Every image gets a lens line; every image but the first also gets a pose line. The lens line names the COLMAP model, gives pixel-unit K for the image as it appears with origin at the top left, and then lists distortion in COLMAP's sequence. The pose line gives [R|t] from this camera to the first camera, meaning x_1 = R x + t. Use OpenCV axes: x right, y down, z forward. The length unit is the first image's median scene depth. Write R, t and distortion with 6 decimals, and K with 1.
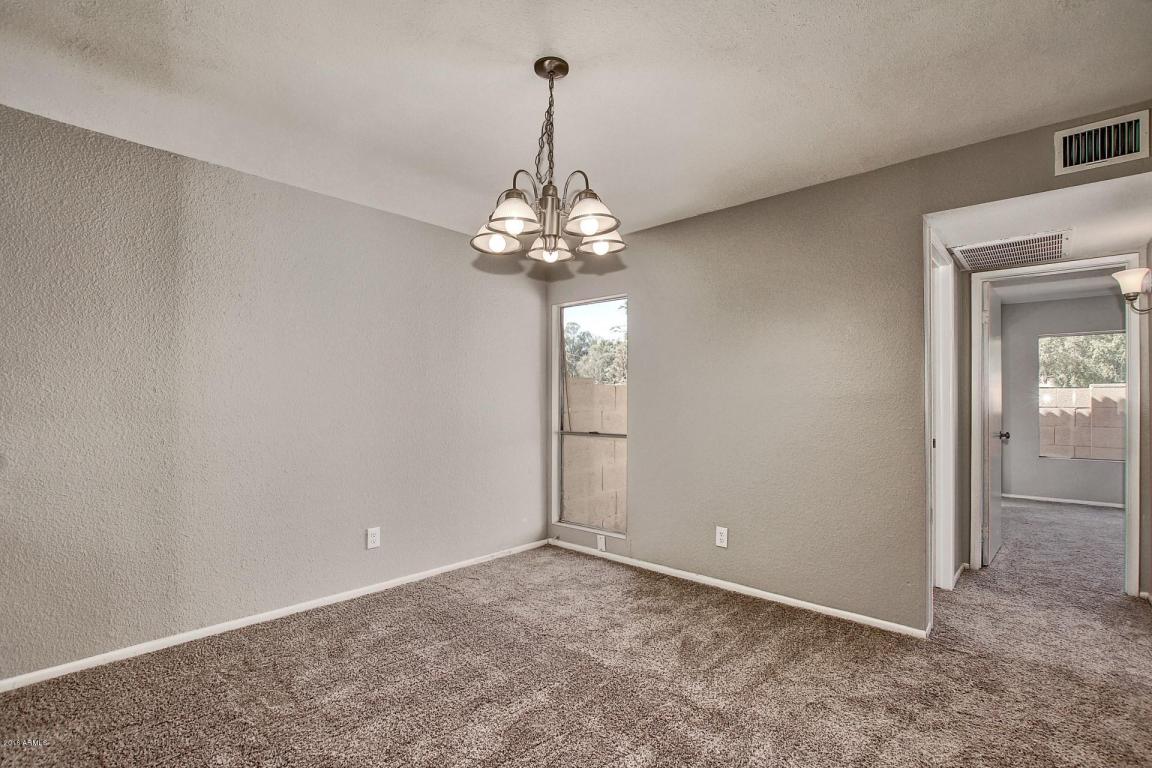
lens RADIAL K [[544.9, 0, 578.0], [0, 544.9, 395.9], [0, 0, 1]] dist [-0.024481, 0.000431]
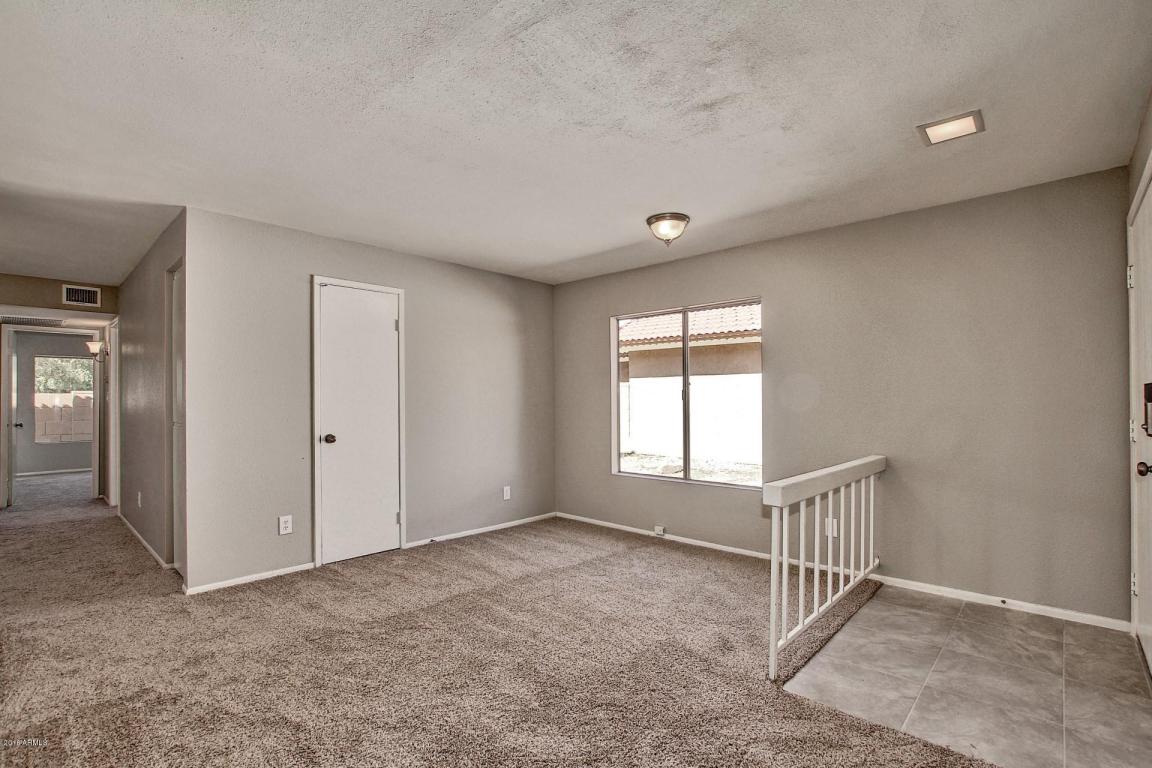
lens RADIAL K [[530.4, 0, 581.8], [0, 530.4, 399.3], [0, 0, 1]] dist [-0.023723, -0.000238]
pose [[0.022870, 0.003432, 0.999733, -0.902052], [-0.006115, 0.999976, -0.003293, -0.010040], [-0.999720, -0.006038, 0.022890, -0.909795]]
